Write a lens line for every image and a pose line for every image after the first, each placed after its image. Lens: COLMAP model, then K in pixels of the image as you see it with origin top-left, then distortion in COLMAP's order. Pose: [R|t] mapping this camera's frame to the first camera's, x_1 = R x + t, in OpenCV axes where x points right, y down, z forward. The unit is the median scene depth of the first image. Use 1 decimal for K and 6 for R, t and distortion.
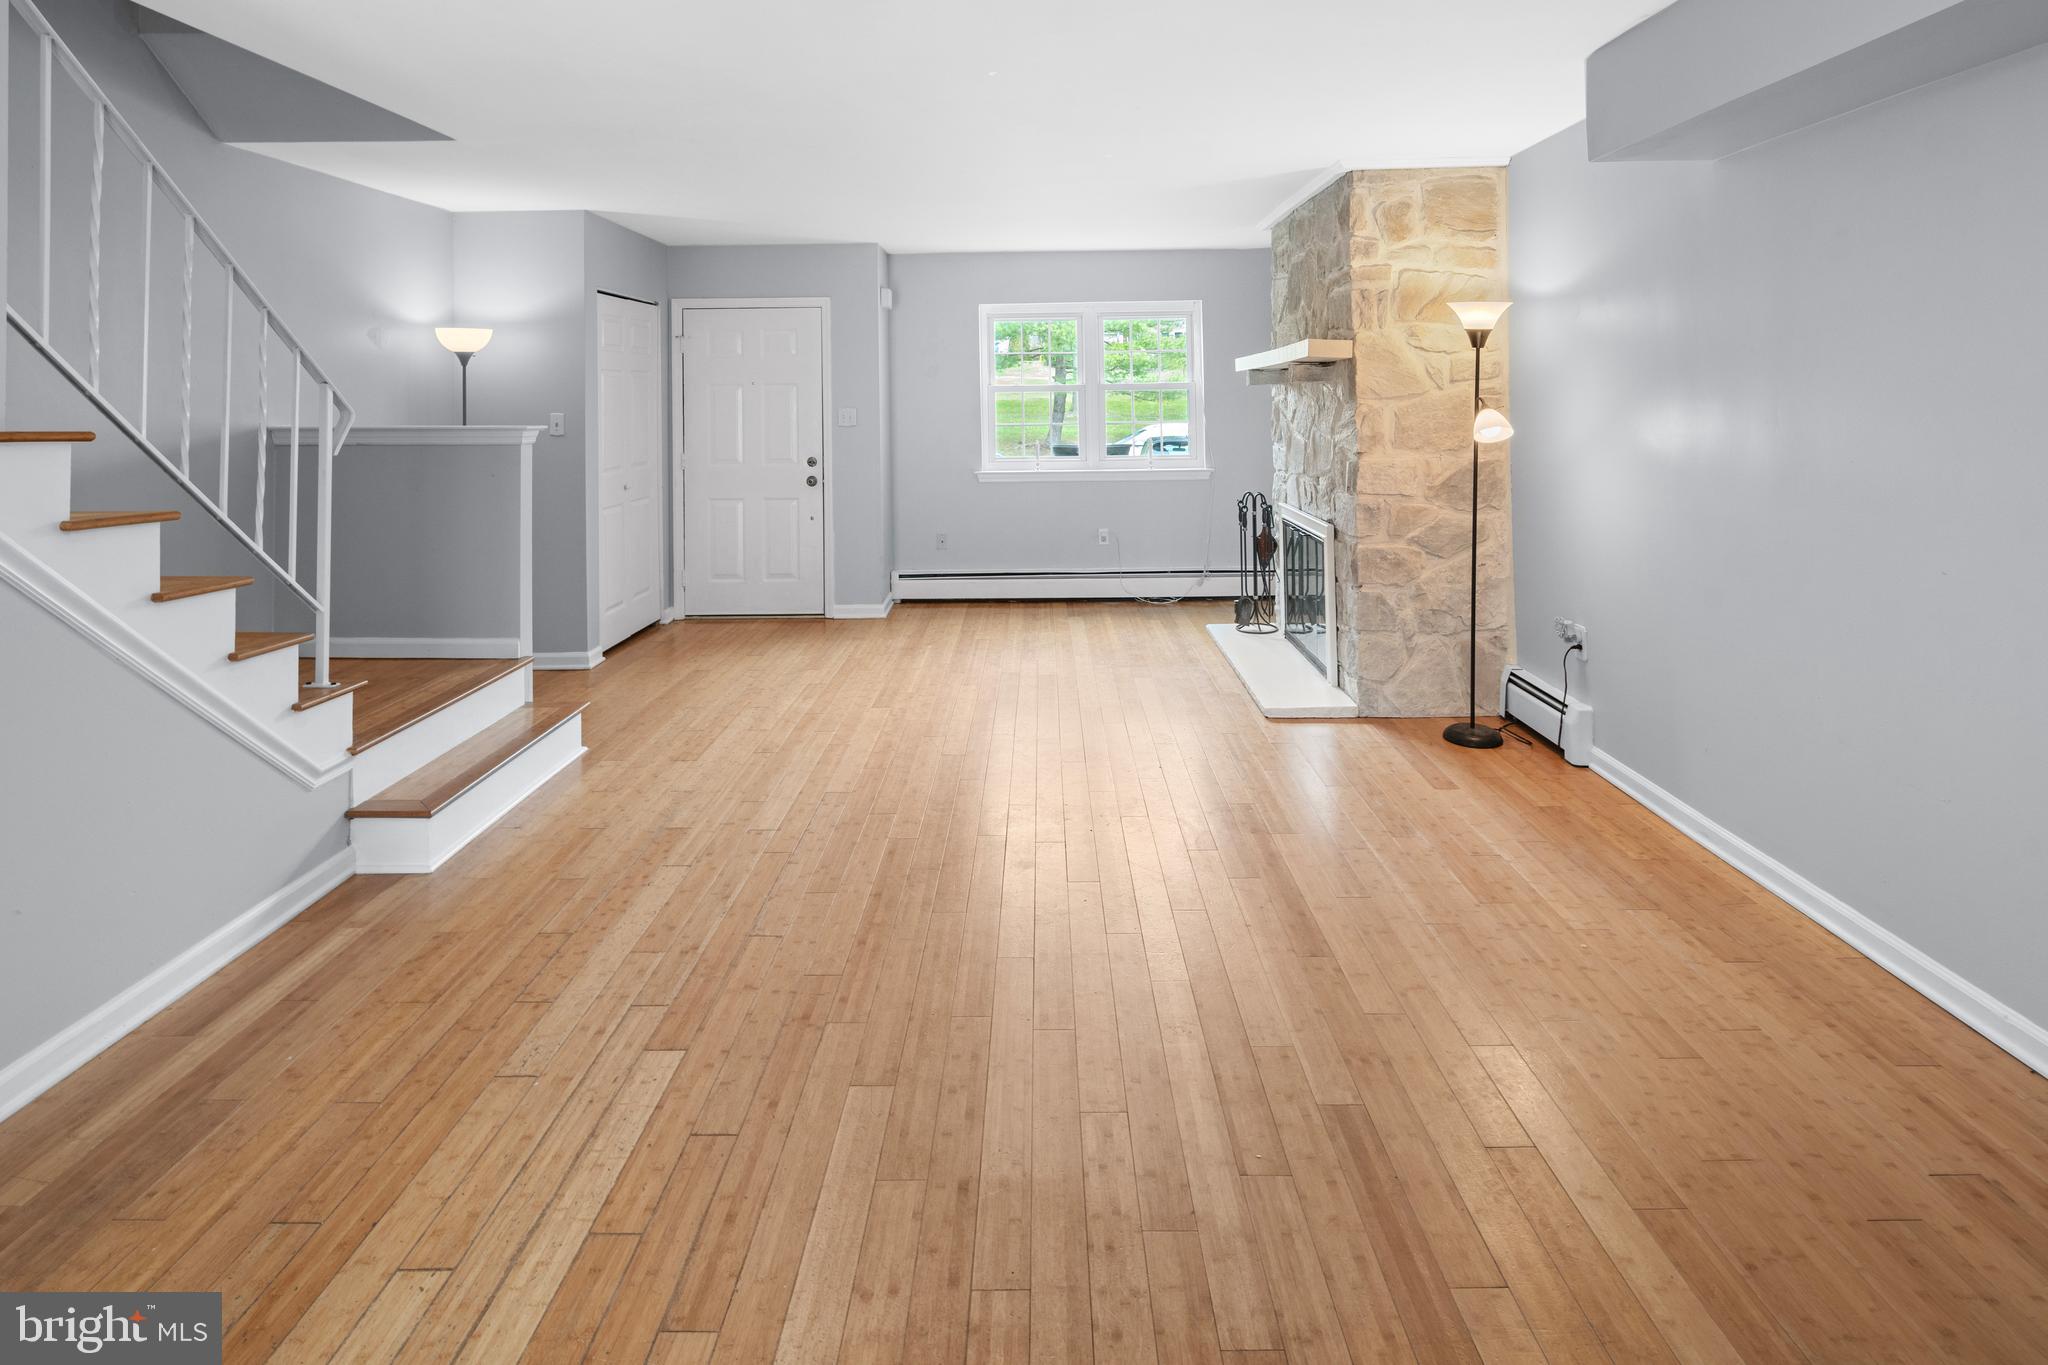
lens RADIAL K [[1002.8, 0, 1022.9], [0, 1002.8, 369.1], [0, 0, 1]] dist [0.001516, -0.001977]
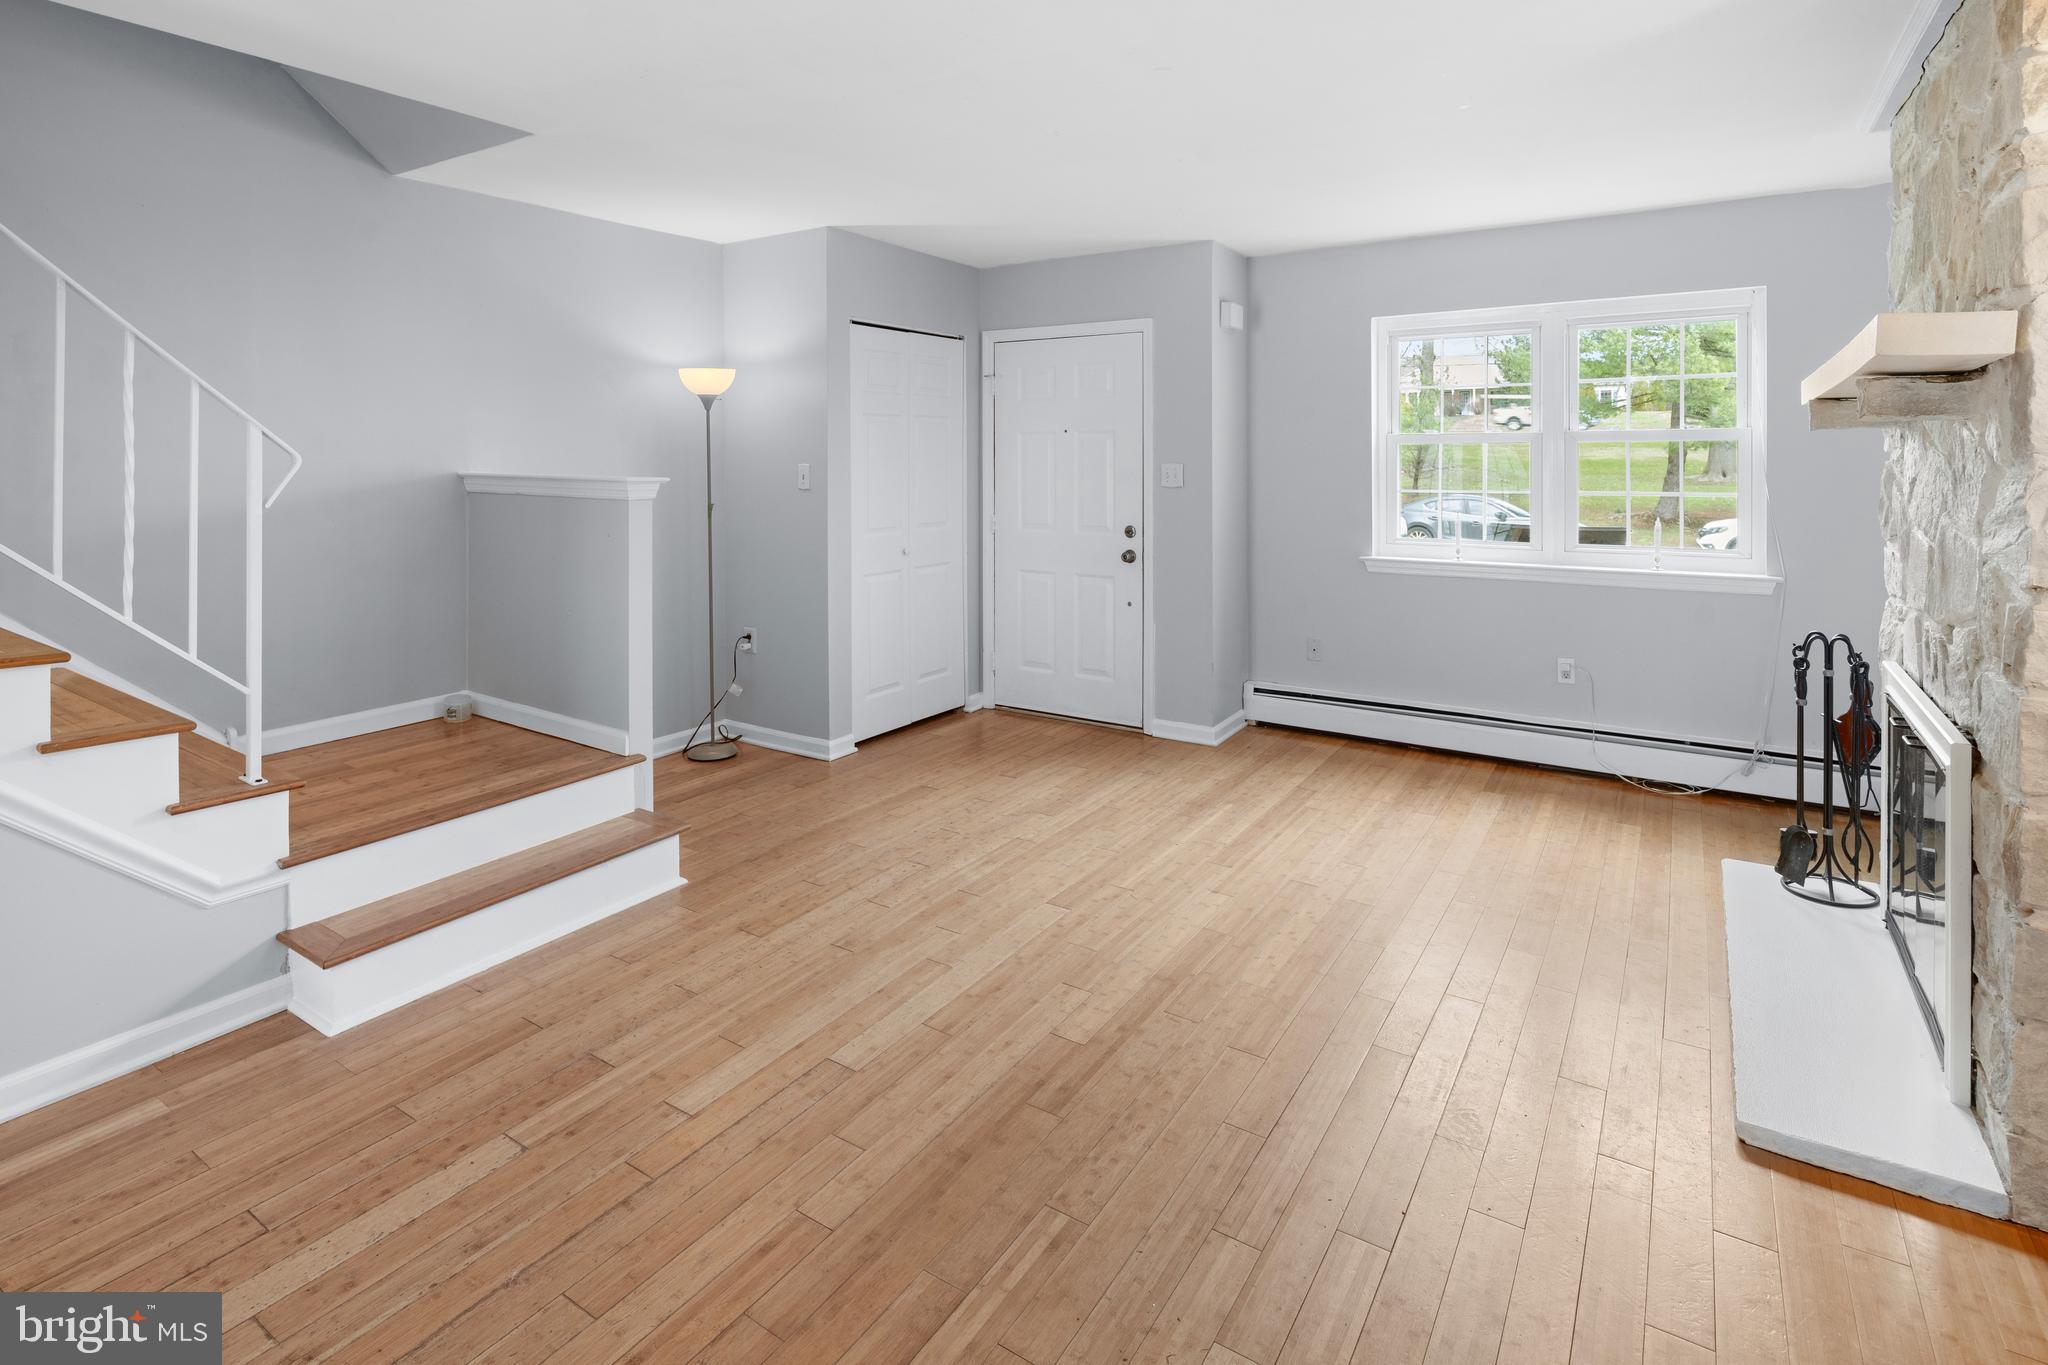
lens RADIAL K [[1014.3, 0, 1023.3], [0, 1014.3, 459.7], [0, 0, 1]] dist [0.001654, -0.002180]
pose [[0.846360, 0.012183, -0.532472, 0.196464], [0.006152, 0.999448, 0.032645, 0.014743], [0.532576, -0.030905, 0.845818, 0.413927]]
